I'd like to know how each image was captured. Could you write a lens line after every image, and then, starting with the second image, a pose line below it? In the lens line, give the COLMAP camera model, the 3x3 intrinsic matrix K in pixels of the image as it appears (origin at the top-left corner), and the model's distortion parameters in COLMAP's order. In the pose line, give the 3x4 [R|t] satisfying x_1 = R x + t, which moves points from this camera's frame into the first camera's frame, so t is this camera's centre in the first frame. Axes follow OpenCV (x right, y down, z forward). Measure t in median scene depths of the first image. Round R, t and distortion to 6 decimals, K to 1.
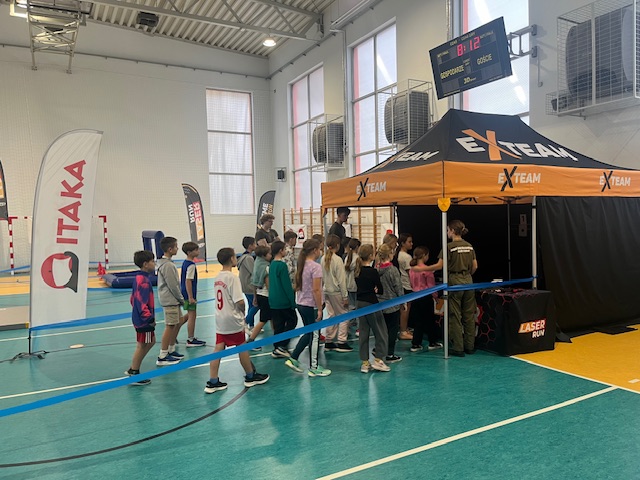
lens RADIAL K [[475.6, 0, 321.4], [0, 475.6, 243.3], [0, 0, 1]] dist [0.028307, -0.066249]
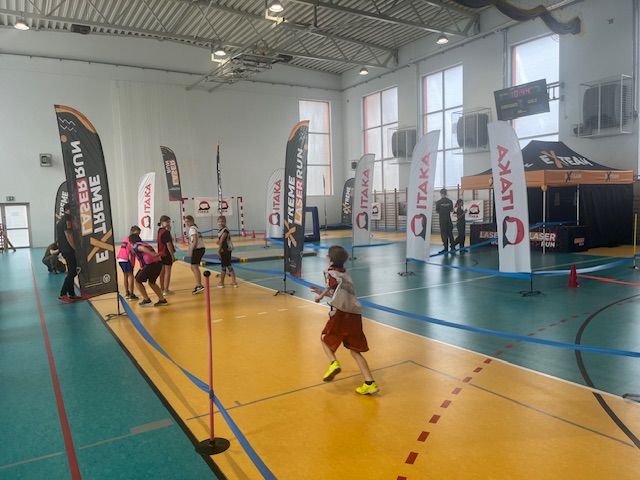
lens RADIAL K [[475.6, 0, 321.1], [0, 475.6, 245.5], [0, 0, 1]] dist [0.028307, -0.066249]
pose [[0.998768, -0.014398, 0.047489, -0.443239], [0.012347, 0.998990, 0.043203, 0.039224], [-0.048063, -0.042564, 0.997937, -0.603578]]
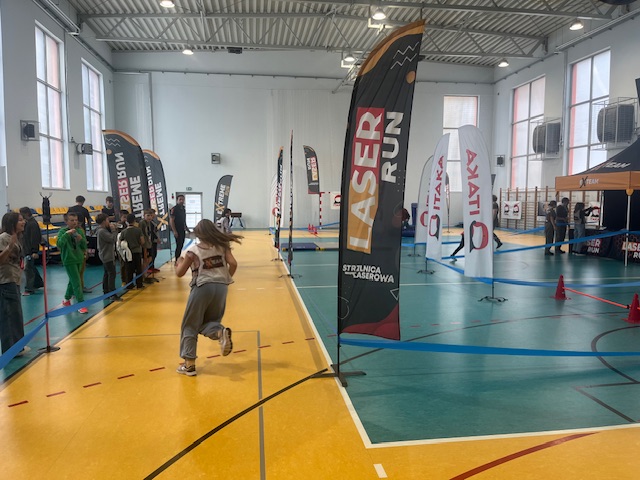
lens RADIAL K [[475.6, 0, 323.9], [0, 475.6, 246.1], [0, 0, 1]] dist [0.028307, -0.066249]
pose [[0.933122, 0.055556, -0.355243, -0.108674], [-0.035293, 0.997372, 0.063273, 0.031411], [0.357825, -0.046504, 0.932630, -0.653307]]
